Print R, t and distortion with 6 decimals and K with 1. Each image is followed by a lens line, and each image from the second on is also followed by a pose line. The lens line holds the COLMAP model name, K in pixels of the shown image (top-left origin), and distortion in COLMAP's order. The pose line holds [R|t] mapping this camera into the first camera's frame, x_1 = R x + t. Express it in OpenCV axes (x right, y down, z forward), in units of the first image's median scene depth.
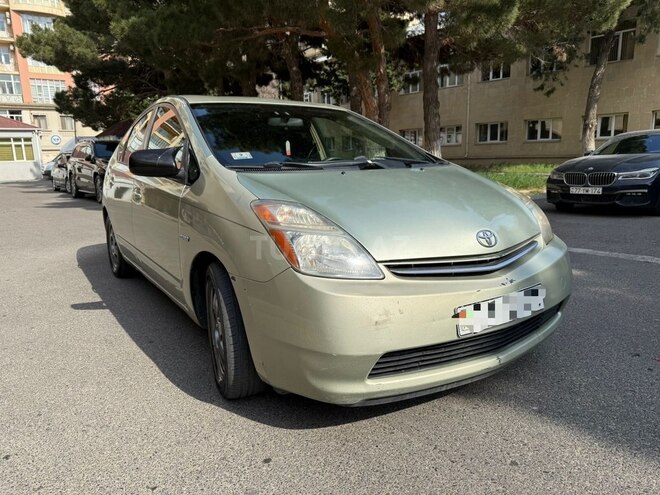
lens RADIAL K [[477.5, 0, 330.9], [0, 477.5, 250.9], [0, 0, 1]] dist [0.027178, -0.020294]
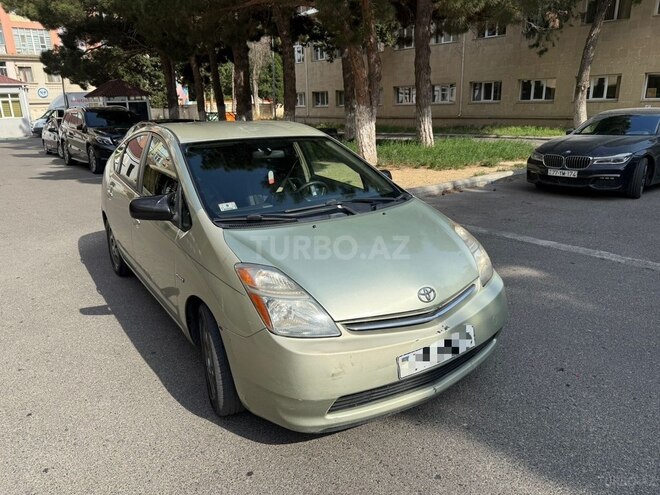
lens RADIAL K [[475.4, 0, 330.0], [0, 475.4, 247.5], [0, 0, 1]] dist [0.046623, -0.041212]
pose [[0.999961, -0.001006, 0.008753, 0.016930], [0.000190, 0.995686, 0.092790, -0.067685], [-0.008809, -0.092785, 0.995647, -0.054017]]
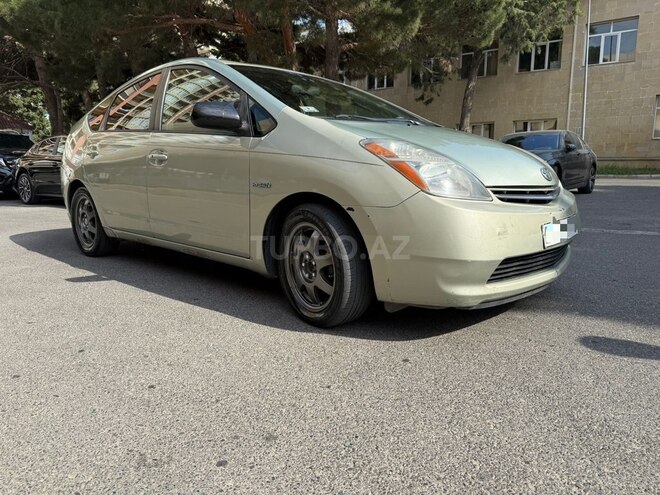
lens RADIAL K [[475.4, 0, 330.0], [0, 475.4, 247.5], [0, 0, 1]] dist [0.046623, -0.041212]
pose [[0.969970, -0.030635, 0.241287, -0.133689], [0.035185, 0.999275, -0.014572, 0.041564], [-0.240665, 0.022624, 0.970345, -0.014823]]
